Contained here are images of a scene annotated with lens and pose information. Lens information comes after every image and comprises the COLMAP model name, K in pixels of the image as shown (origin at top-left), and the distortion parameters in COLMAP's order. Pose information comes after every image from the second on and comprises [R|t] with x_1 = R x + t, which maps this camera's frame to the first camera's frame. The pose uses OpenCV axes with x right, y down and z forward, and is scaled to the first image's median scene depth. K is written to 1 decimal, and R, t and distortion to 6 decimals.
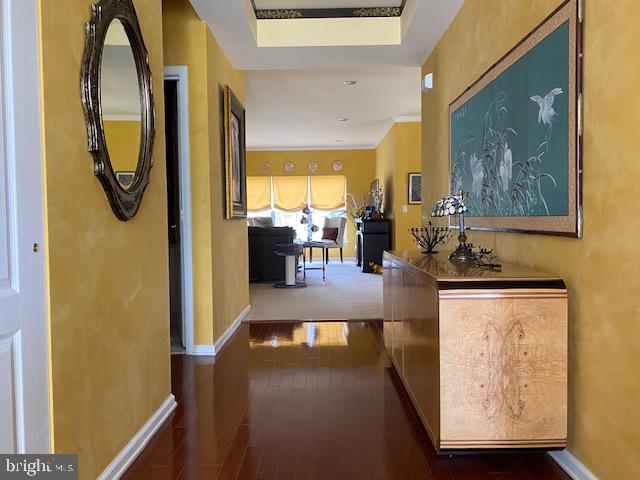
lens RADIAL K [[485.4, 0, 317.4], [0, 485.4, 242.1], [0, 0, 1]] dist [0.038825, -0.053130]
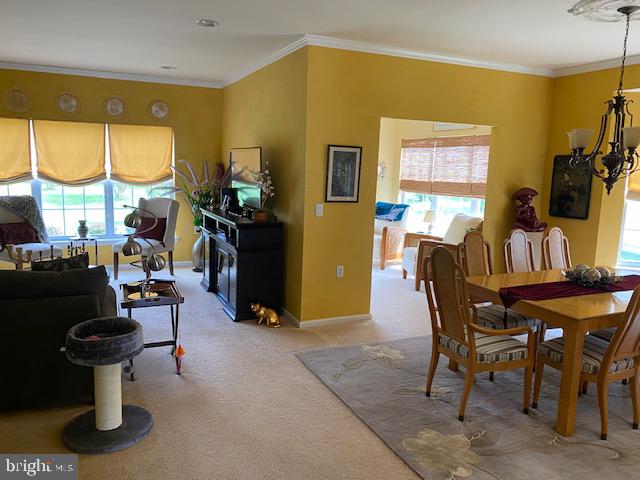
lens RADIAL K [[485.4, 0, 322.8], [0, 485.4, 240.1], [0, 0, 1]] dist [0.038825, -0.053130]
pose [[0.899358, -0.025266, 0.436483, -0.043413], [-0.024390, 0.993875, 0.107785, -0.068635], [-0.436533, -0.107583, 0.893233, 0.365334]]
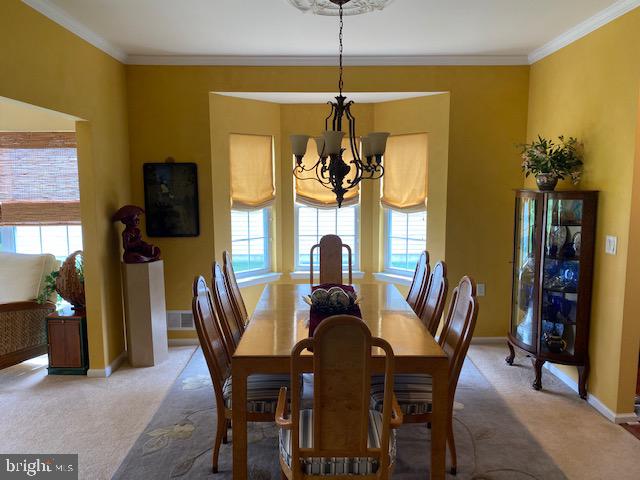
lens RADIAL K [[485.4, 0, 322.6], [0, 485.4, 235.3], [0, 0, 1]] dist [0.038825, -0.053130]
pose [[-0.048328, -0.099311, 0.993882, -0.029676], [0.038749, 0.994109, 0.101218, -0.077551], [-0.998080, 0.043403, -0.044195, 0.515809]]
